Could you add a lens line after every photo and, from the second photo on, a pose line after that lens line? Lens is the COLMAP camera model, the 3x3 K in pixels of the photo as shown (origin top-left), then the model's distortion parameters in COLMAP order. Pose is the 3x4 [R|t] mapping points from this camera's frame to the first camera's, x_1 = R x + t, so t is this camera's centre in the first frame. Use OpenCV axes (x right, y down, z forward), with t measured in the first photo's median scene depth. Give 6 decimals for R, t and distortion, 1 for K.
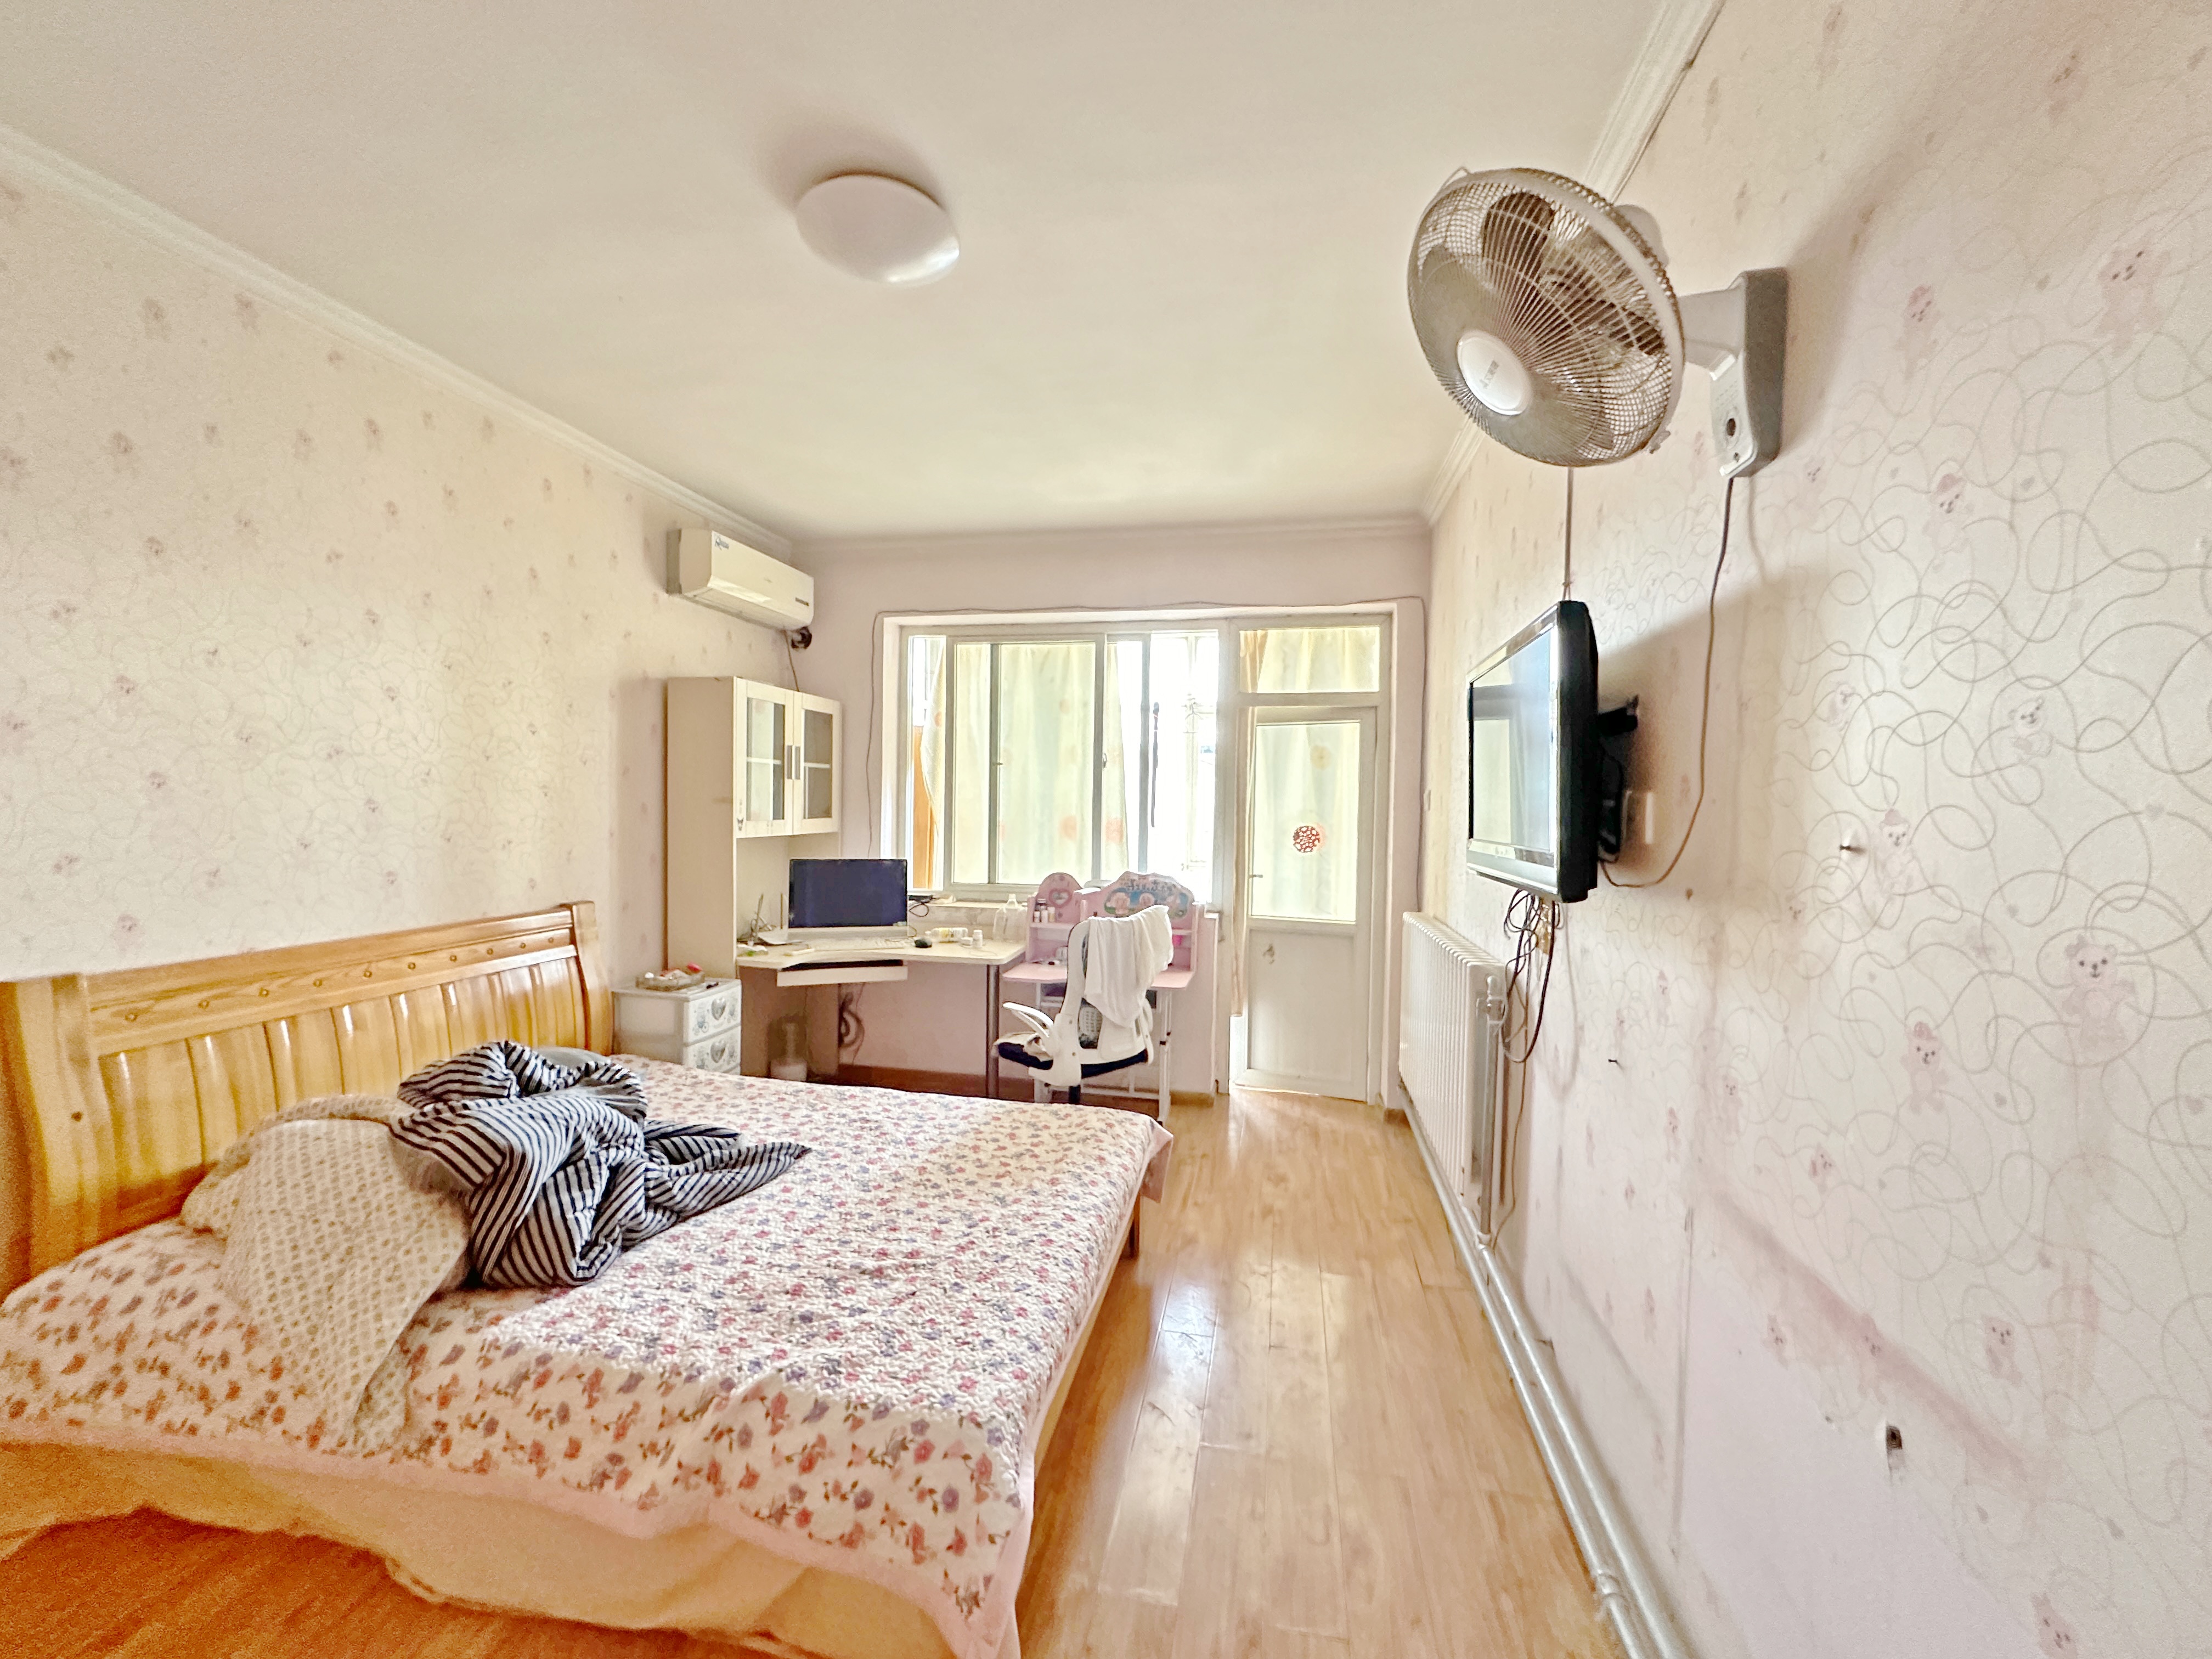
lens RADIAL K [[883.4, 0, 1116.1], [0, 883.4, 827.5], [0, 0, 1]] dist [0.001578, 0.000391]
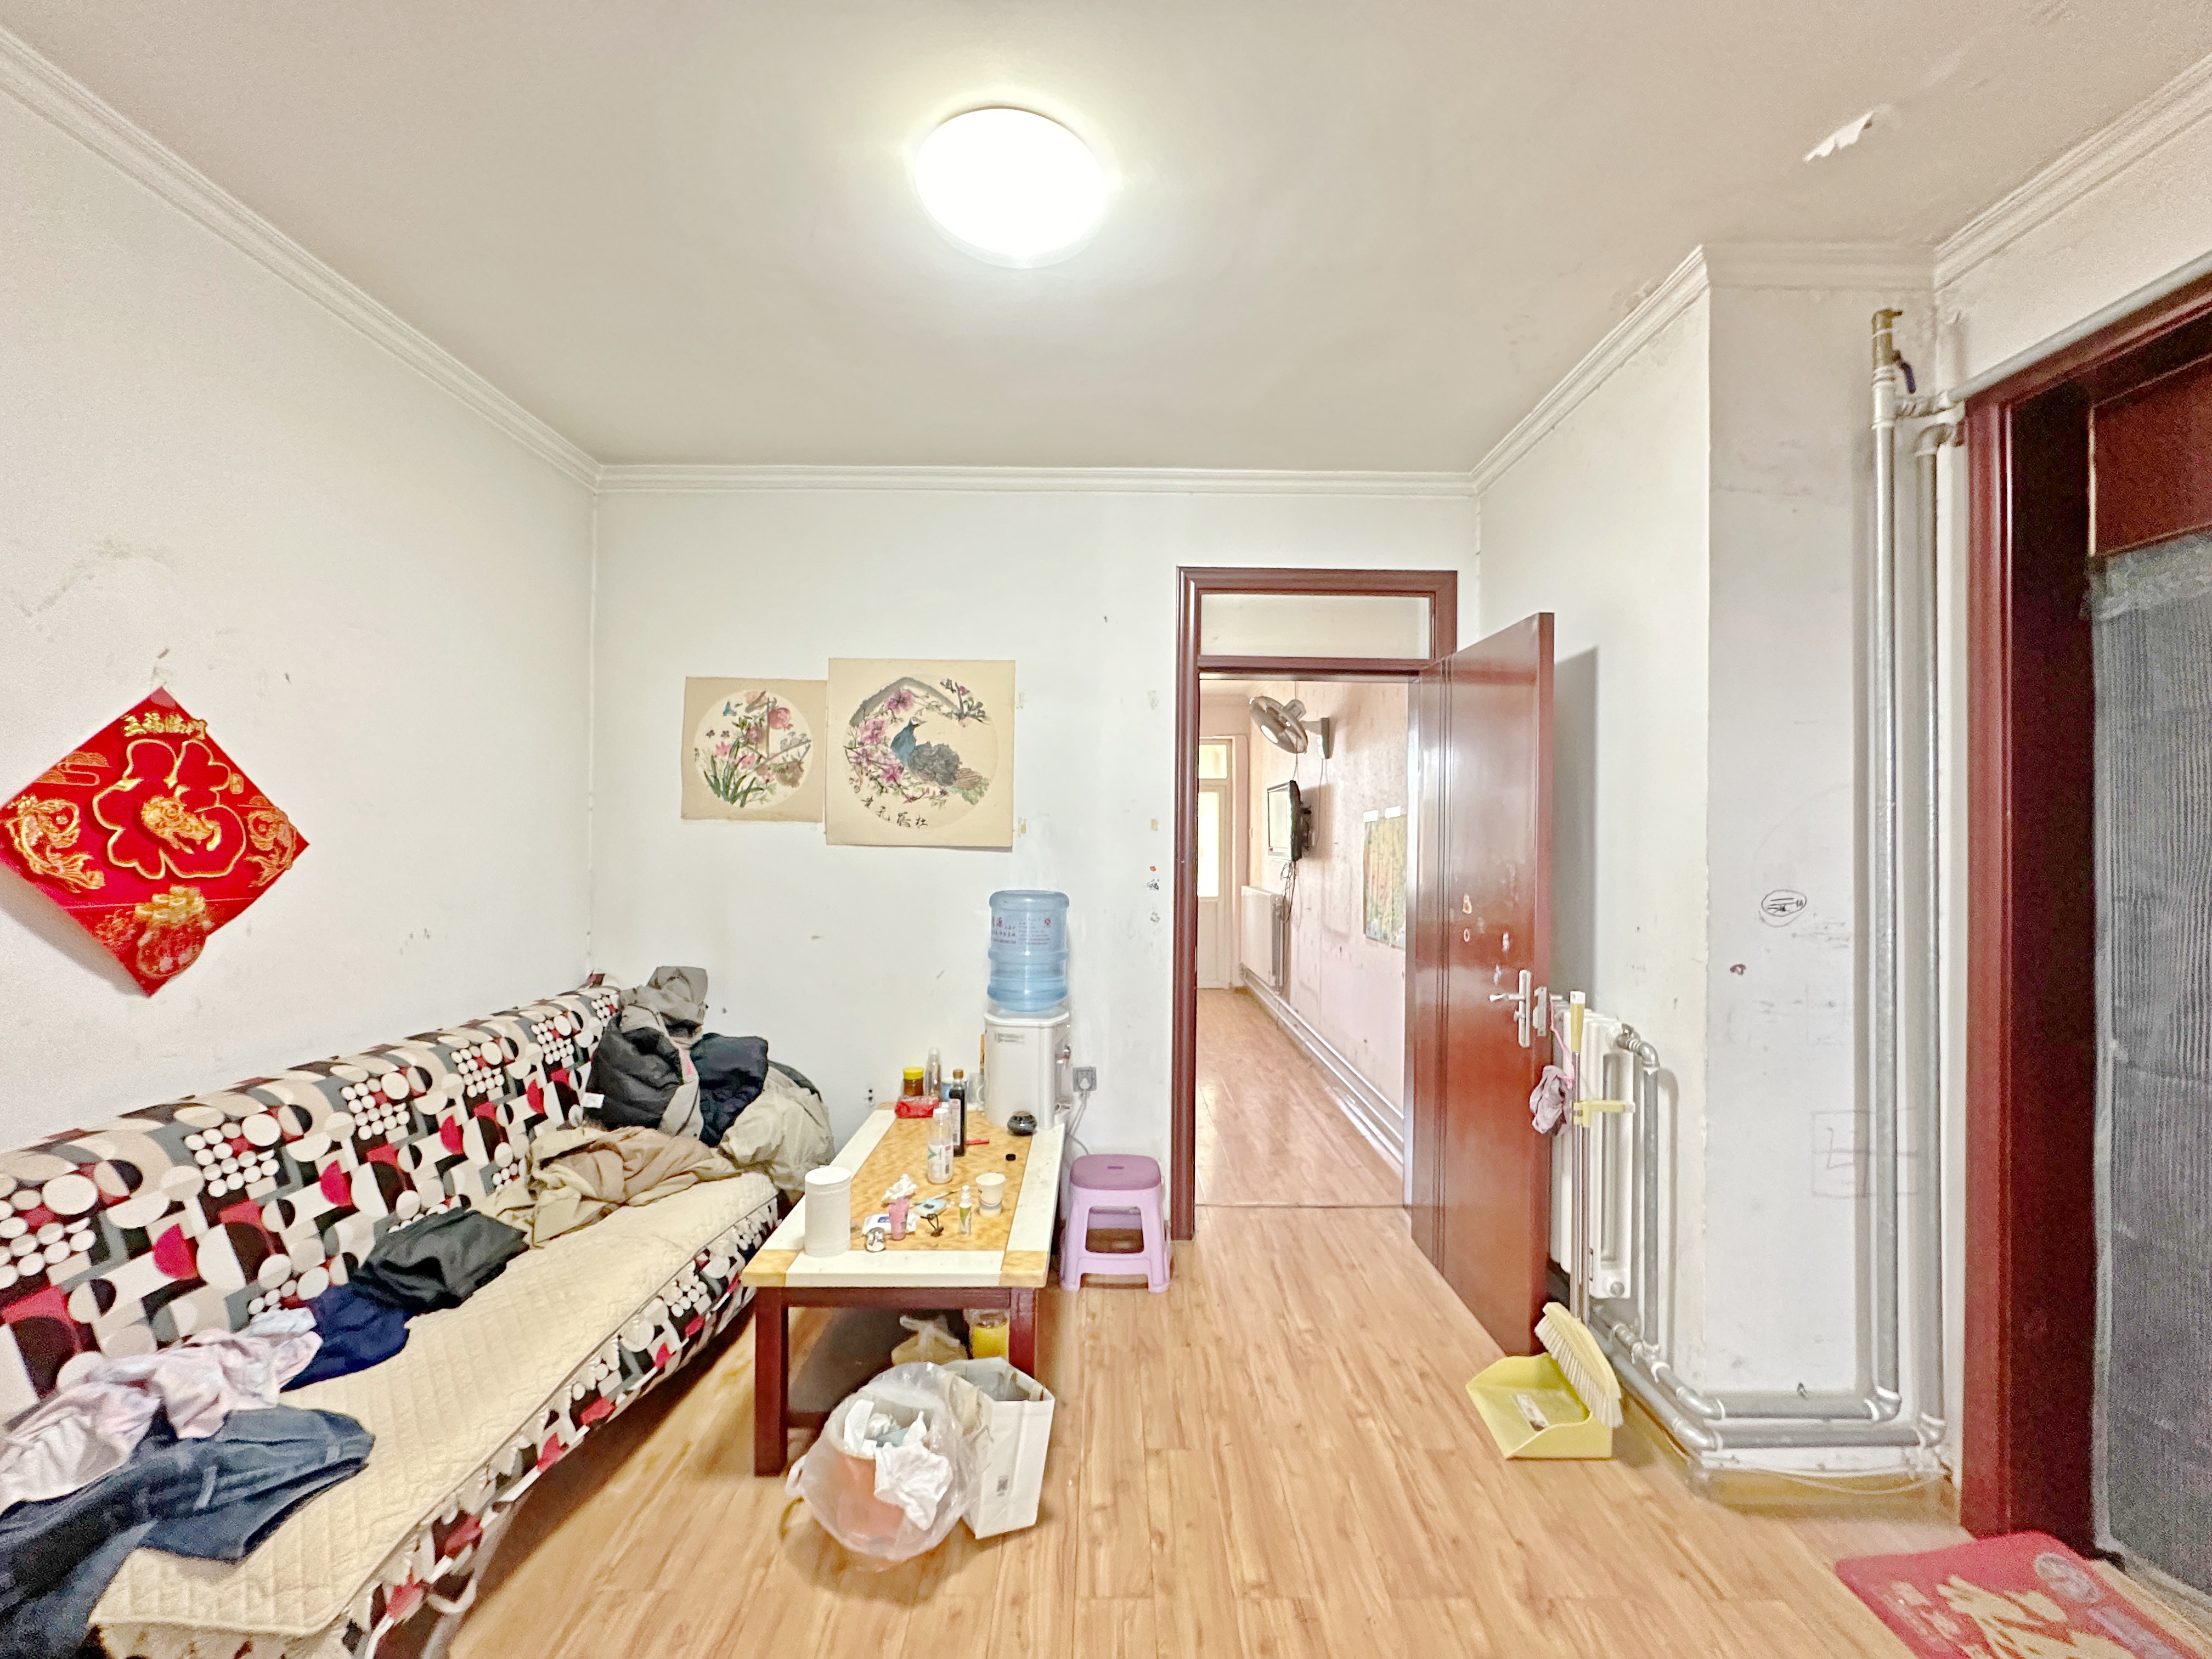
lens RADIAL K [[883.4, 0, 1107.7], [0, 883.4, 832.1], [0, 0, 1]] dist [0.001578, 0.000391]
pose [[0.981746, -0.012061, 0.189815, -0.593587], [0.017509, 0.999481, -0.027050, 0.030210], [-0.189390, 0.029880, 0.981447, -1.554274]]
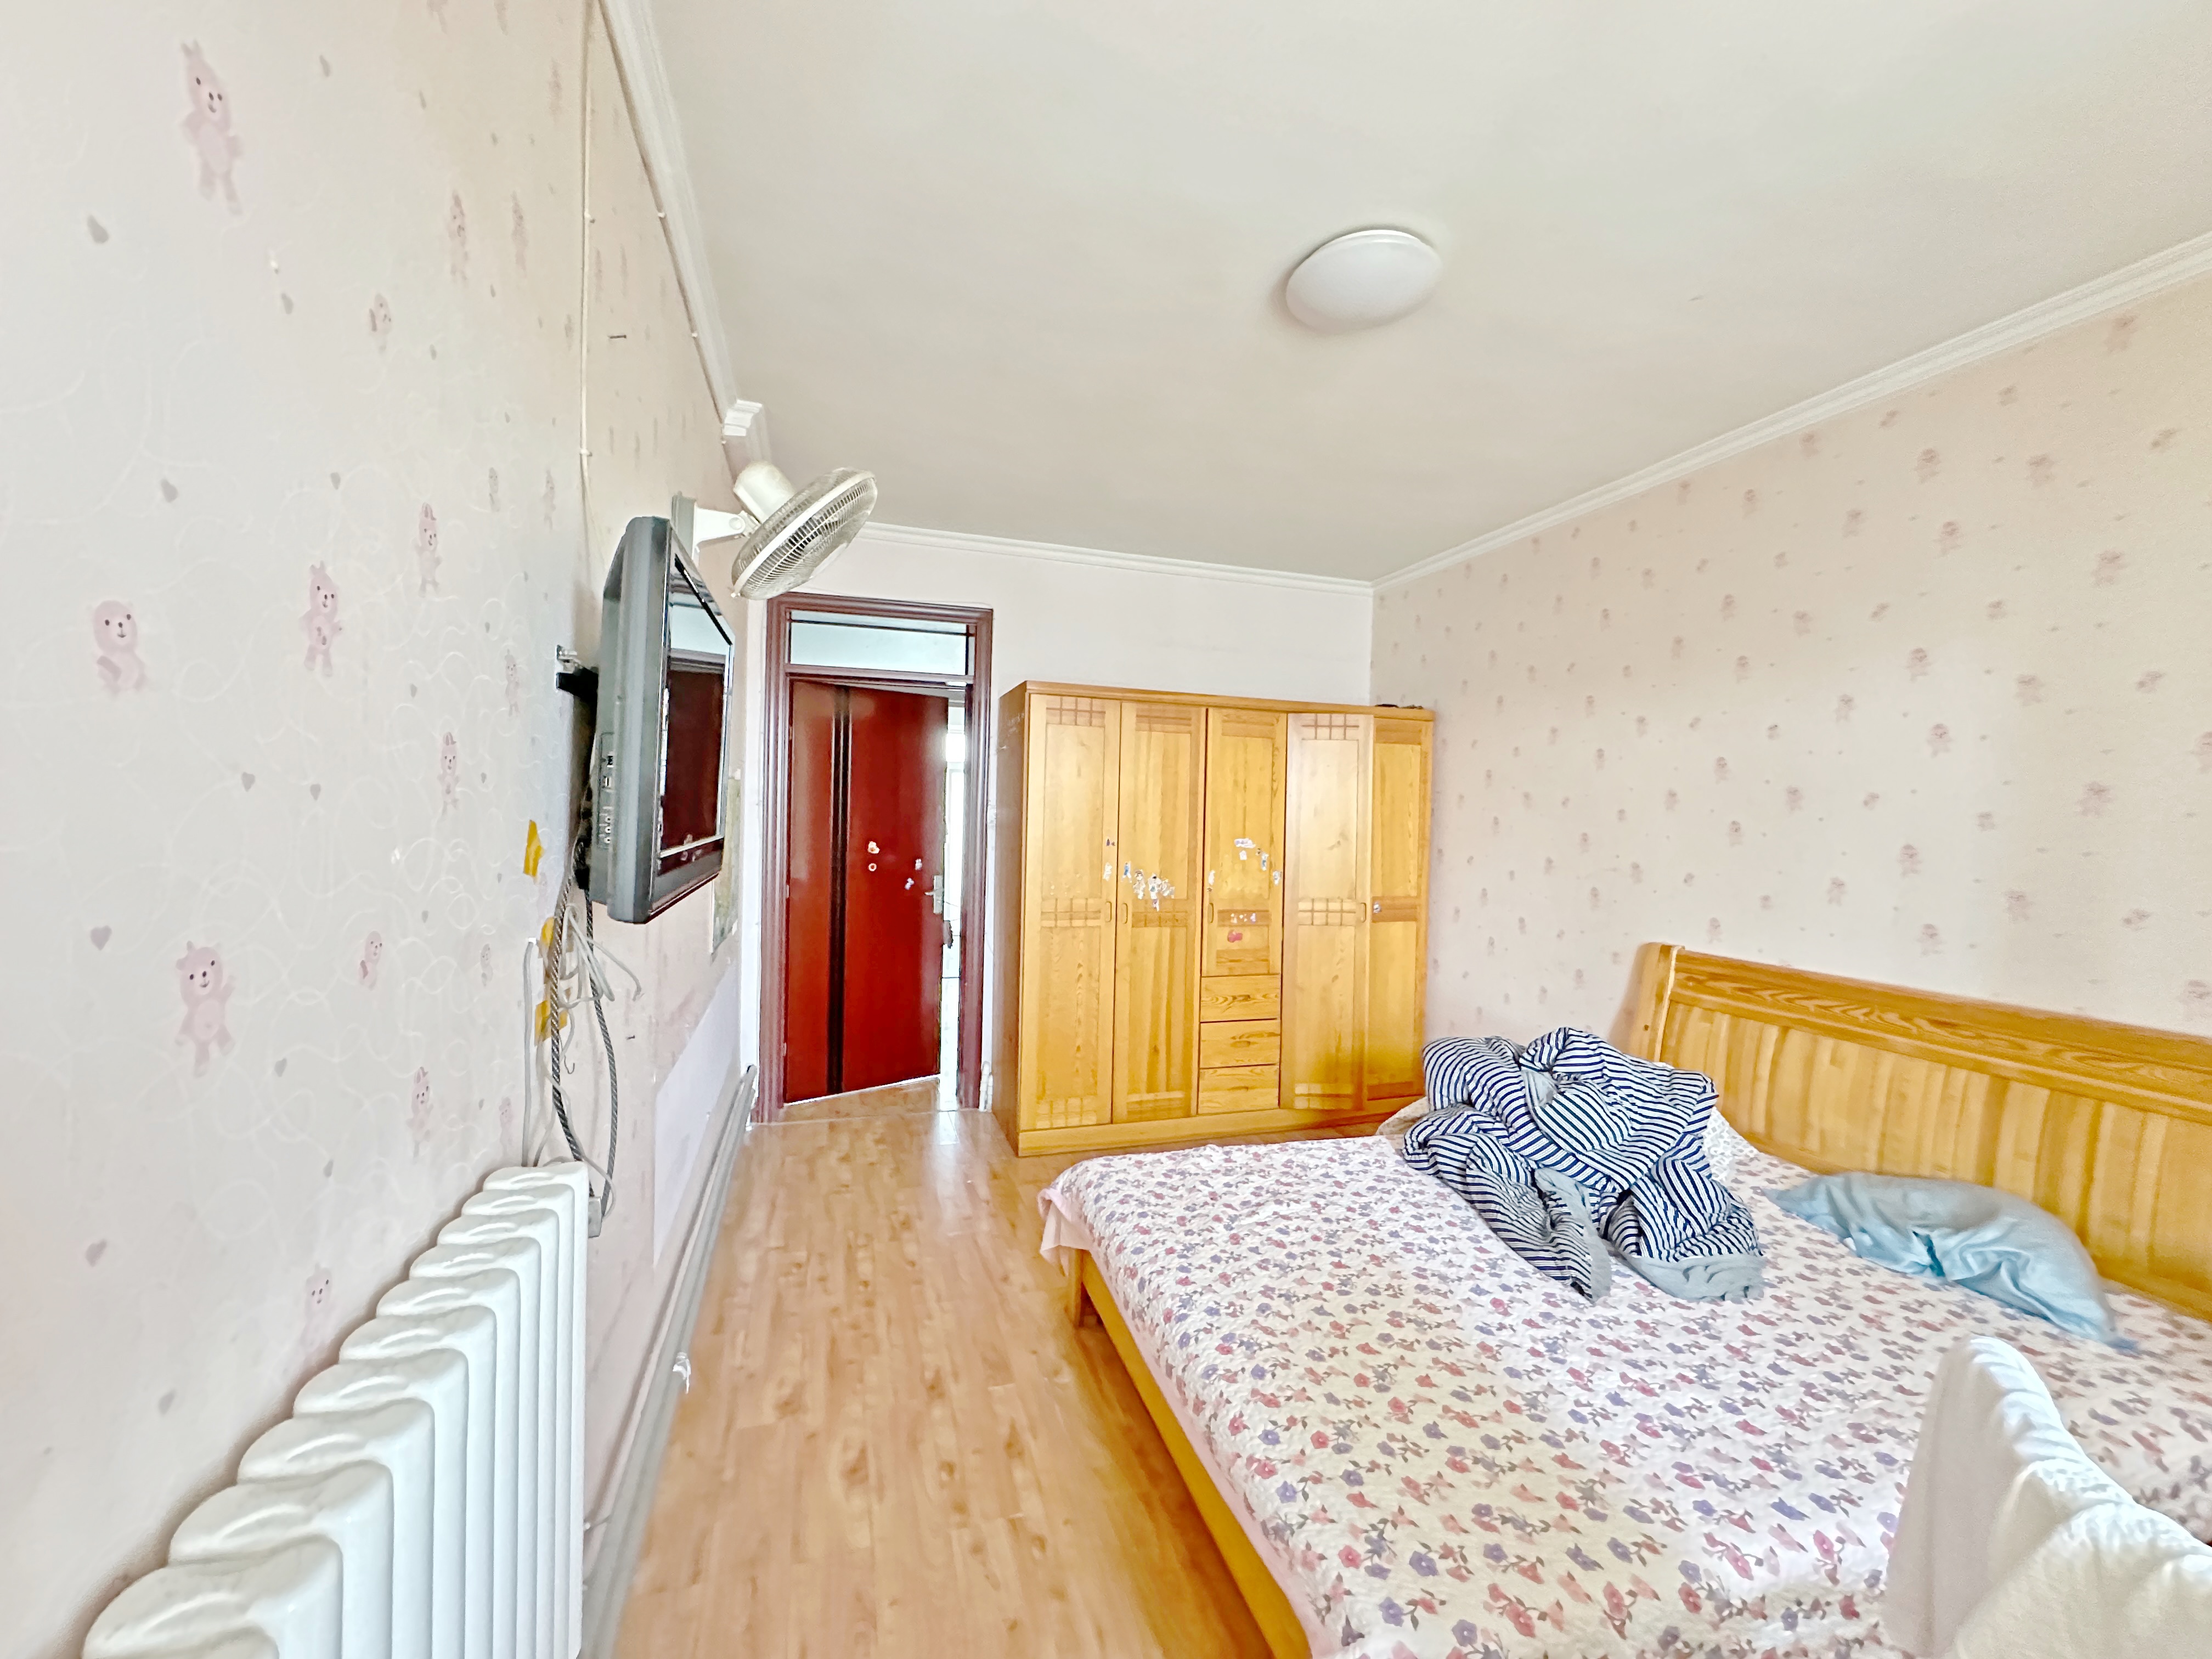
lens RADIAL K [[883.4, 0, 1113.5], [0, 883.4, 828.4], [0, 0, 1]] dist [0.001578, 0.000391]
pose [[-0.878637, -0.035453, -0.476172, 0.463724], [-0.055957, 0.998013, 0.028946, -0.036649], [0.474199, 0.052079, -0.878876, 1.780326]]
